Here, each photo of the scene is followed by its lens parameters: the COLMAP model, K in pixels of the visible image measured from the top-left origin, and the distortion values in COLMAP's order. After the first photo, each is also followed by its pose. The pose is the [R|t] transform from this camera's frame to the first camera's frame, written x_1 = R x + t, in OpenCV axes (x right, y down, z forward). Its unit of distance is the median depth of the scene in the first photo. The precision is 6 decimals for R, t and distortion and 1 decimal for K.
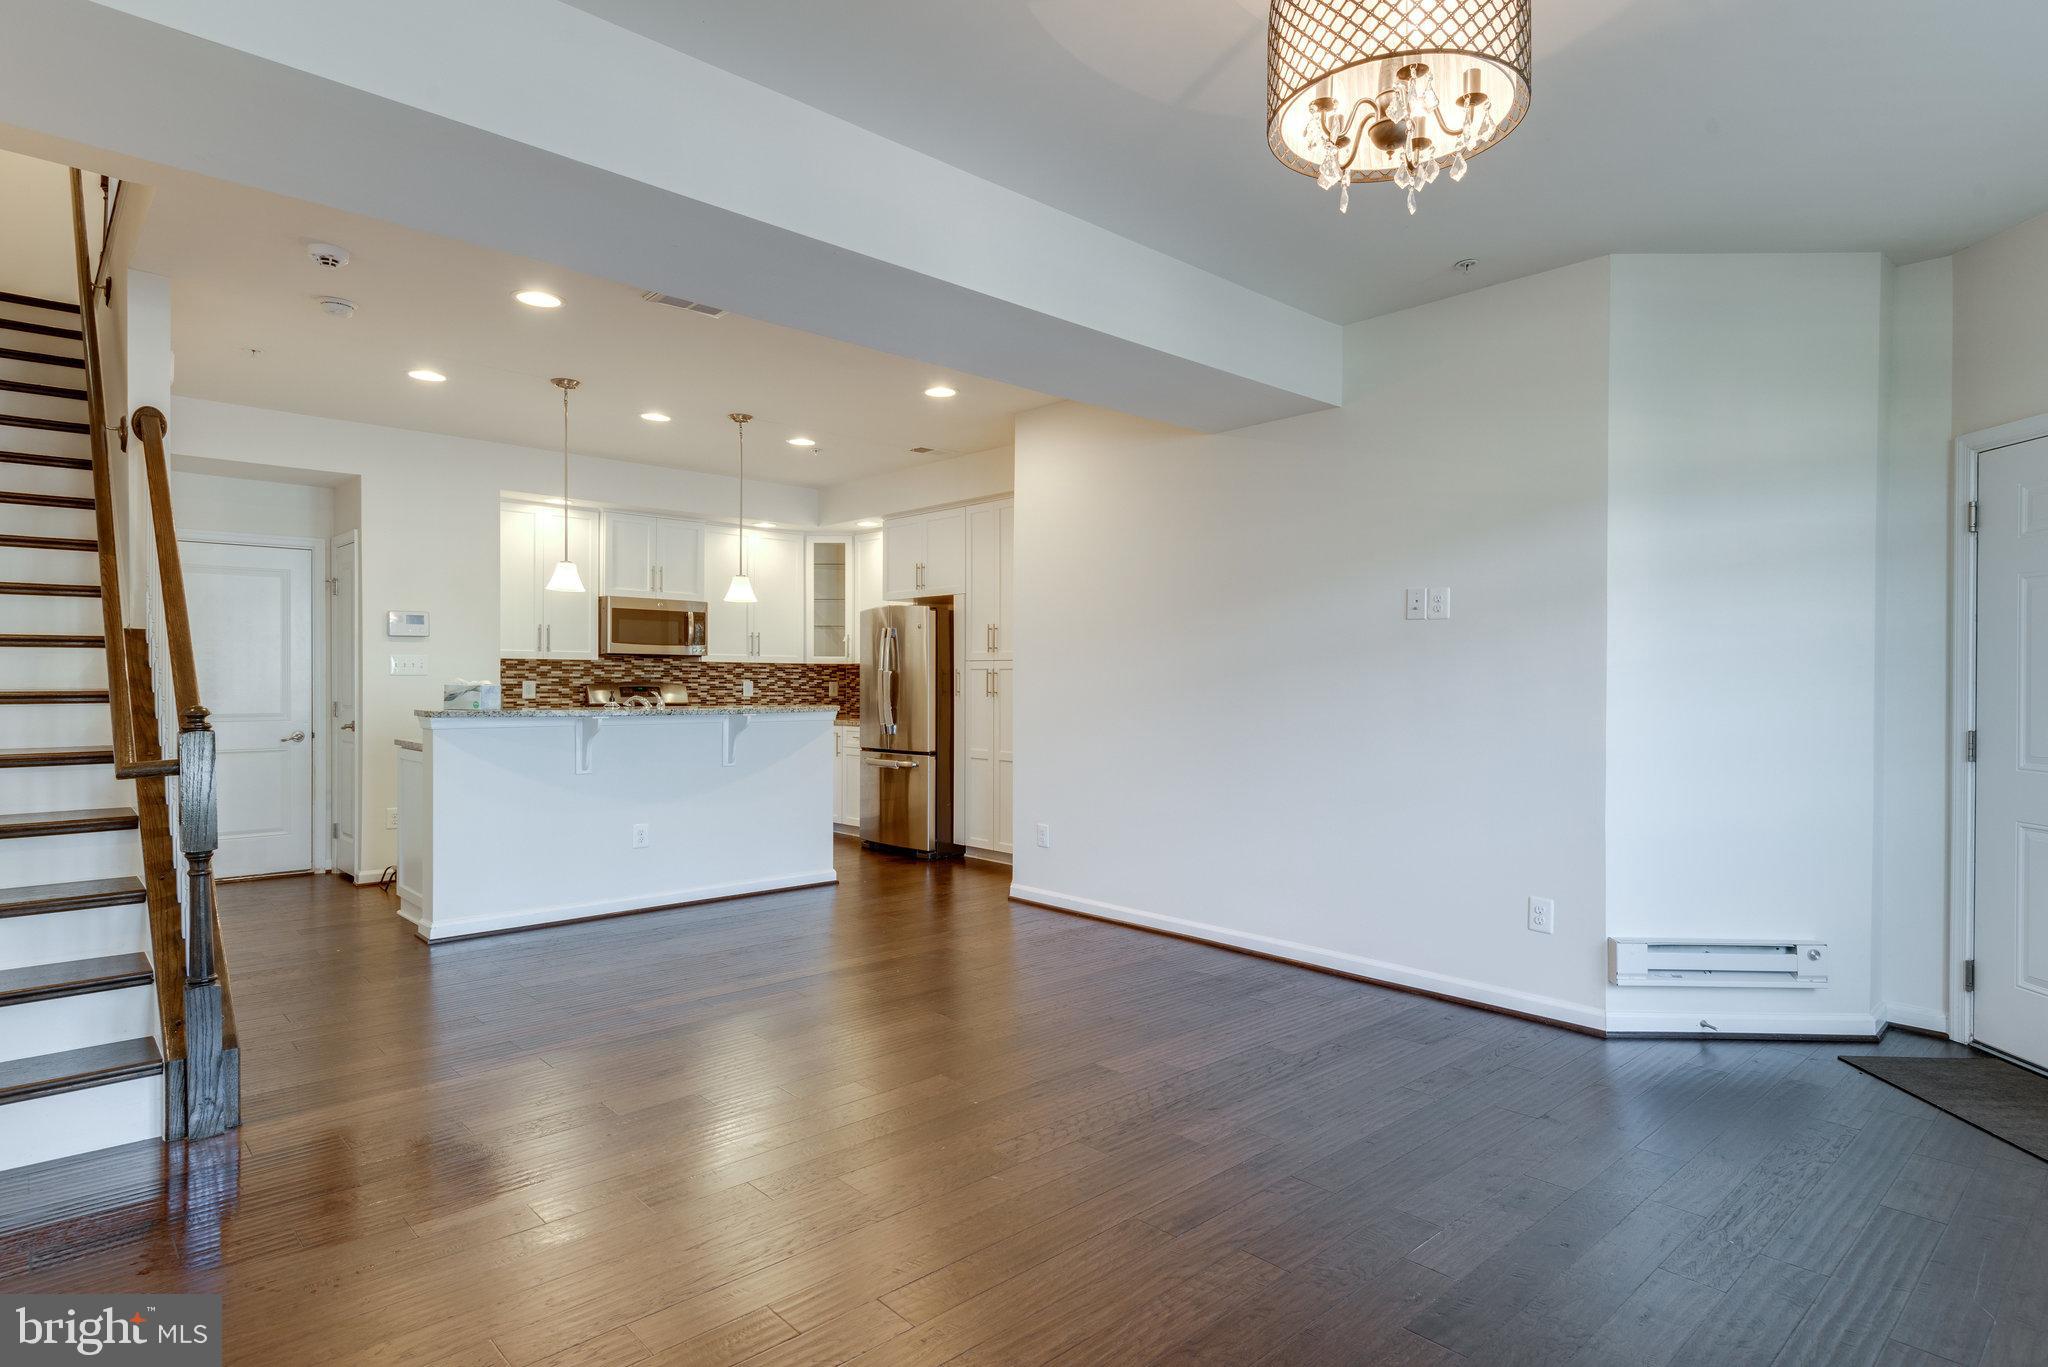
lens RADIAL K [[1101.8, 0, 1024.1], [0, 1101.8, 686.9], [0, 0, 1]] dist [-0.005766, -0.007736]
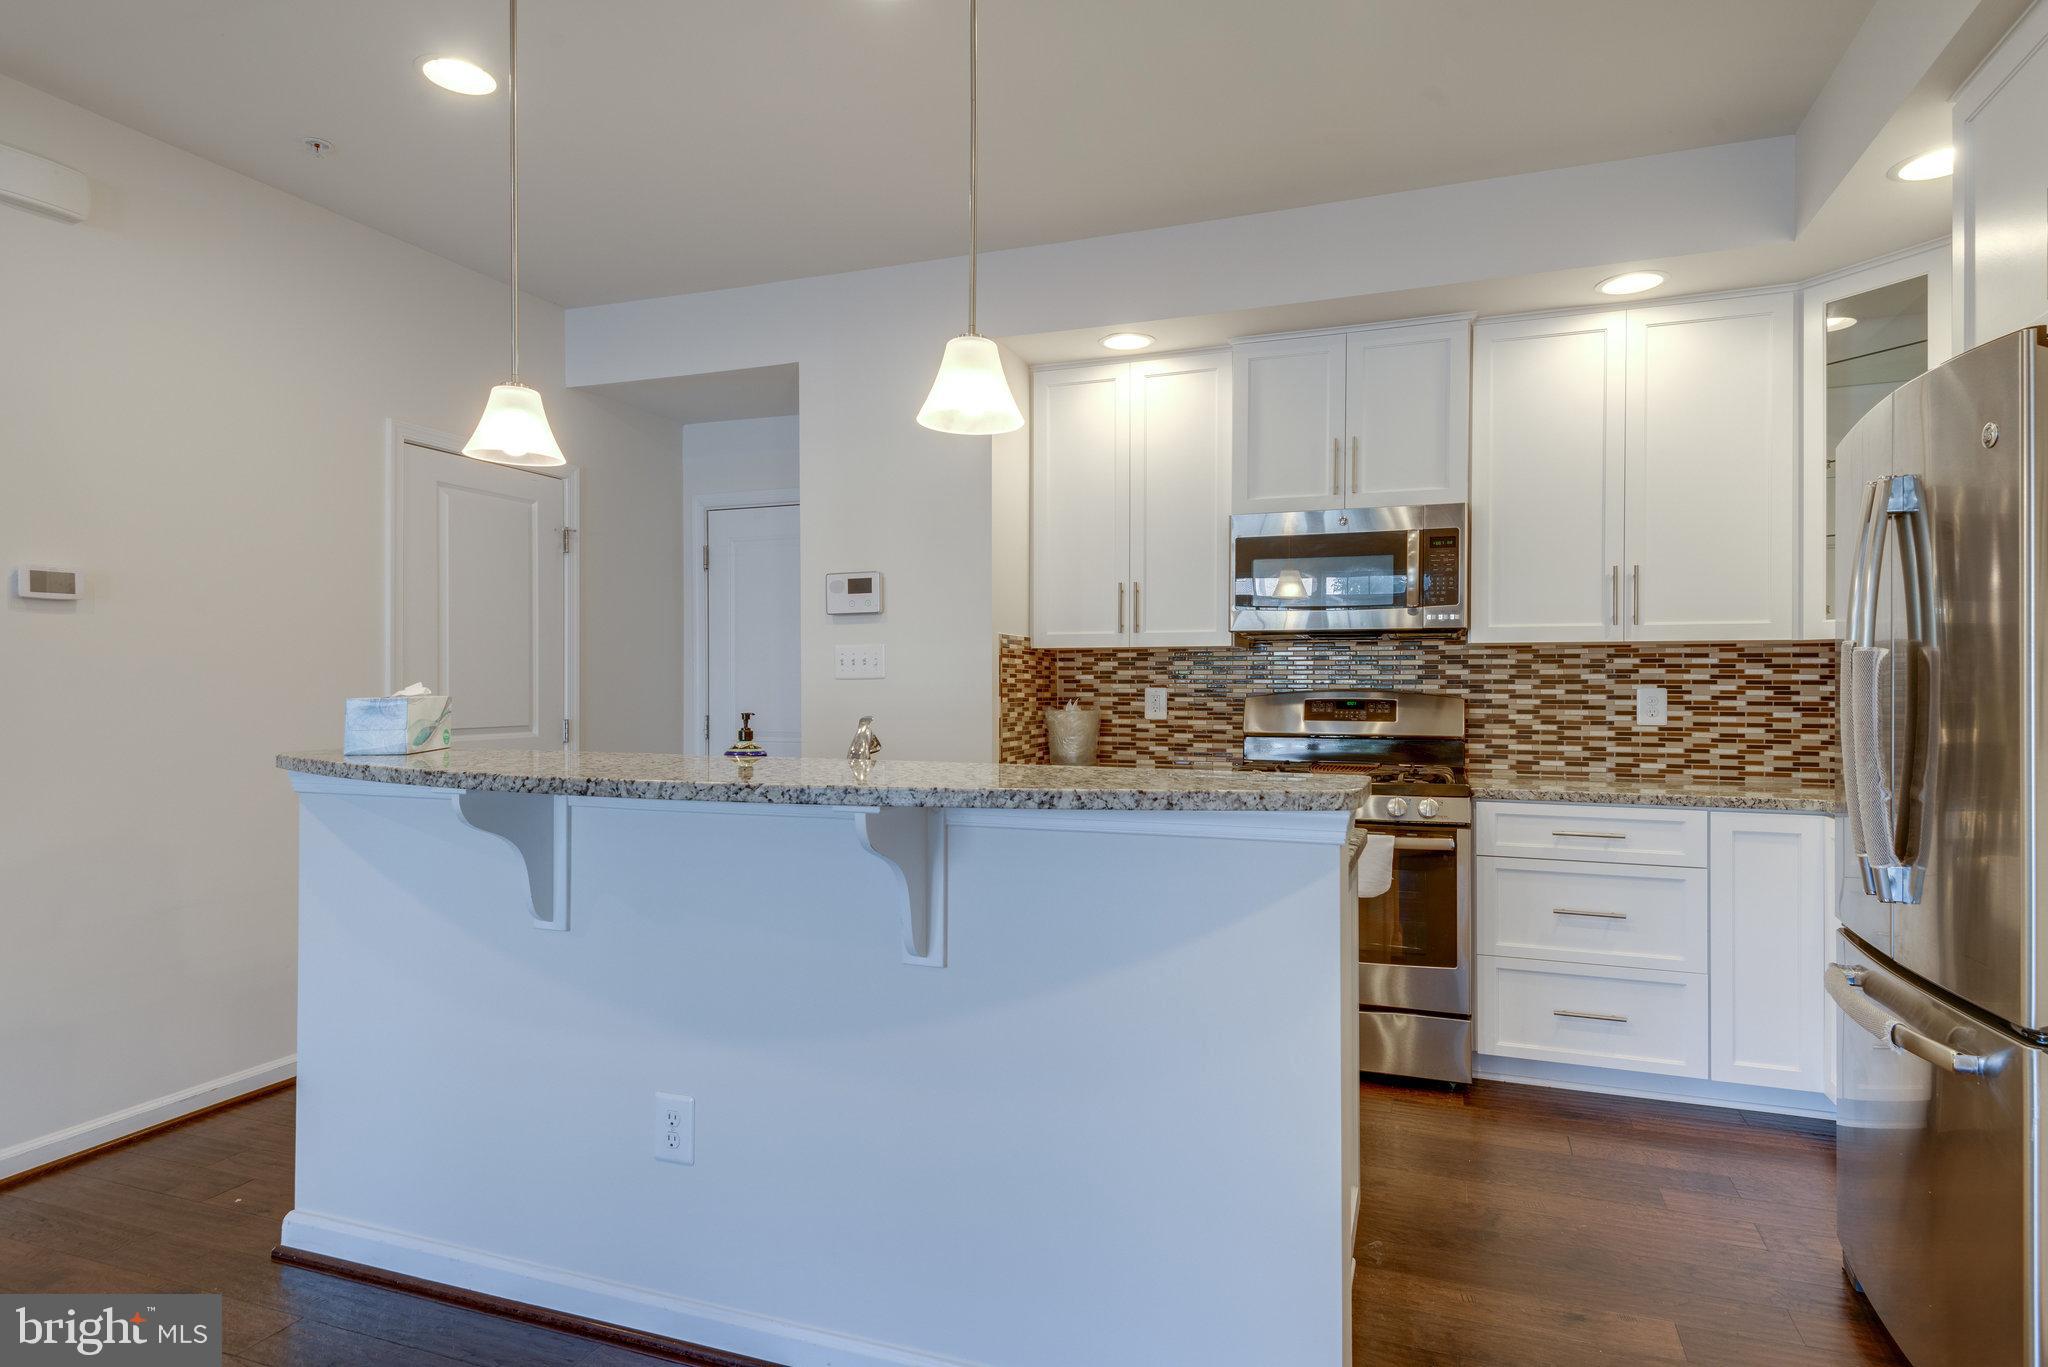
lens RADIAL K [[1101.8, 0, 1027.5], [0, 1101.8, 691.4], [0, 0, 1]] dist [-0.005766, -0.007736]
pose [[0.434878, 0.008347, -0.900451, 0.017975], [-0.001862, 0.999963, 0.008371, -0.007475], [0.900488, -0.001964, 0.434877, 0.644715]]
